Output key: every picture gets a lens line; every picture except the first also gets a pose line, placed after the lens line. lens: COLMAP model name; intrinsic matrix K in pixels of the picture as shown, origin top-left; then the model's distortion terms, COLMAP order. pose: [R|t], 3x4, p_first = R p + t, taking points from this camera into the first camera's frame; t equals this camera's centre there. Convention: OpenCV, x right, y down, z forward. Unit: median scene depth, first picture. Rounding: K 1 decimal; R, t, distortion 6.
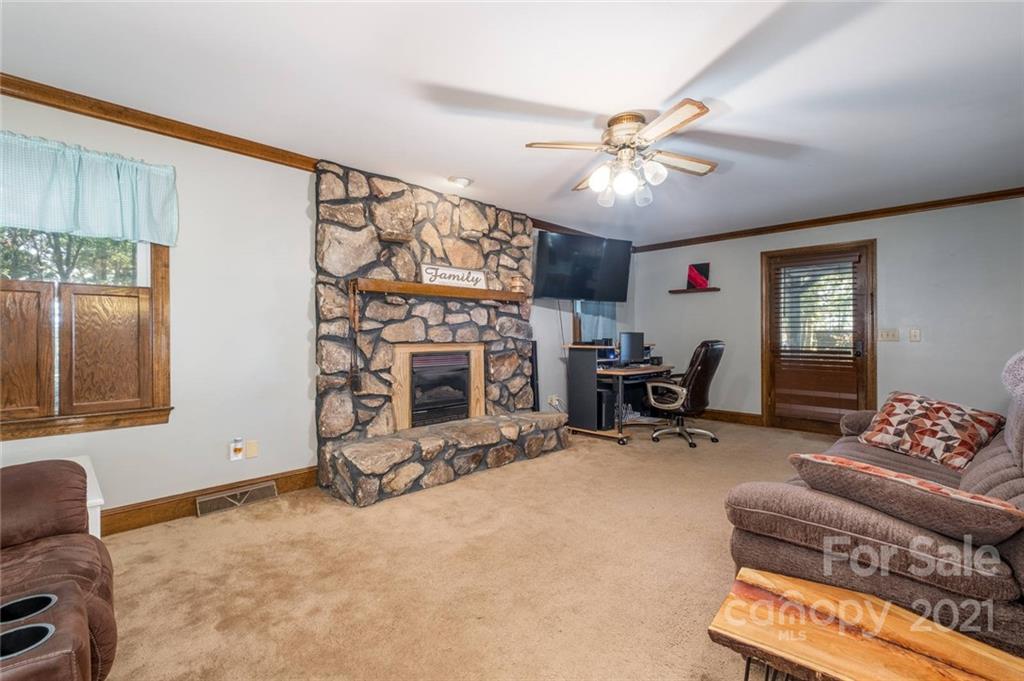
lens RADIAL K [[458.9, 0, 505.7], [0, 458.9, 334.8], [0, 0, 1]] dist [-0.001257, -0.000168]
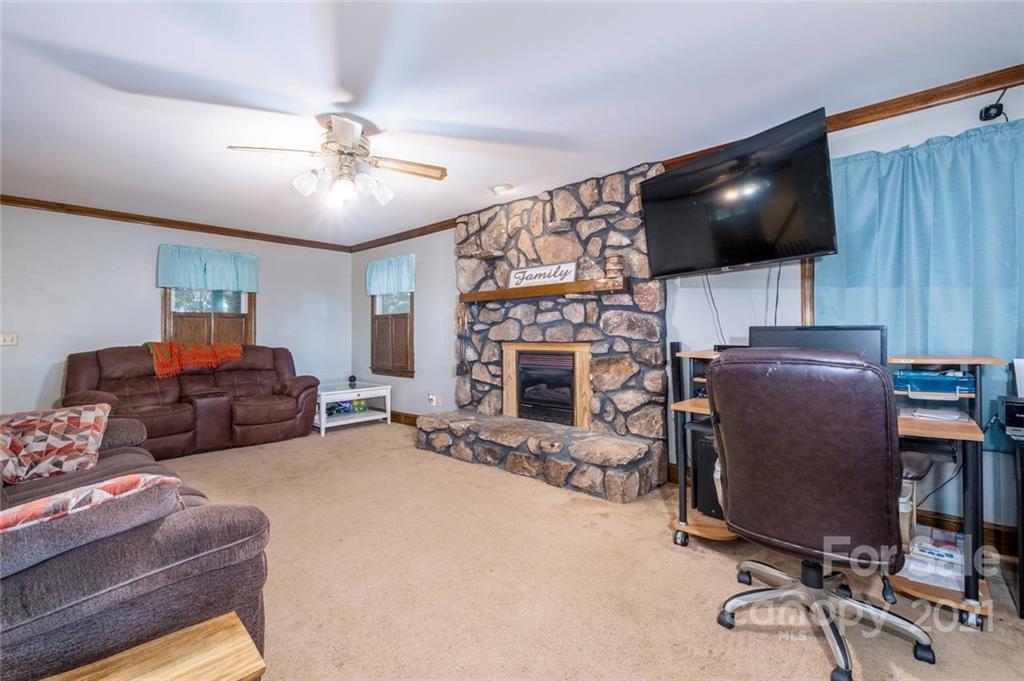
lens RADIAL K [[458.9, 0, 505.7], [0, 458.9, 334.8], [0, 0, 1]] dist [-0.001257, -0.000168]
pose [[0.033456, -0.001352, -0.999439, 0.849405], [0.006590, 0.999978, -0.001132, 0.001953], [0.999418, -0.006548, 0.033464, 0.866747]]
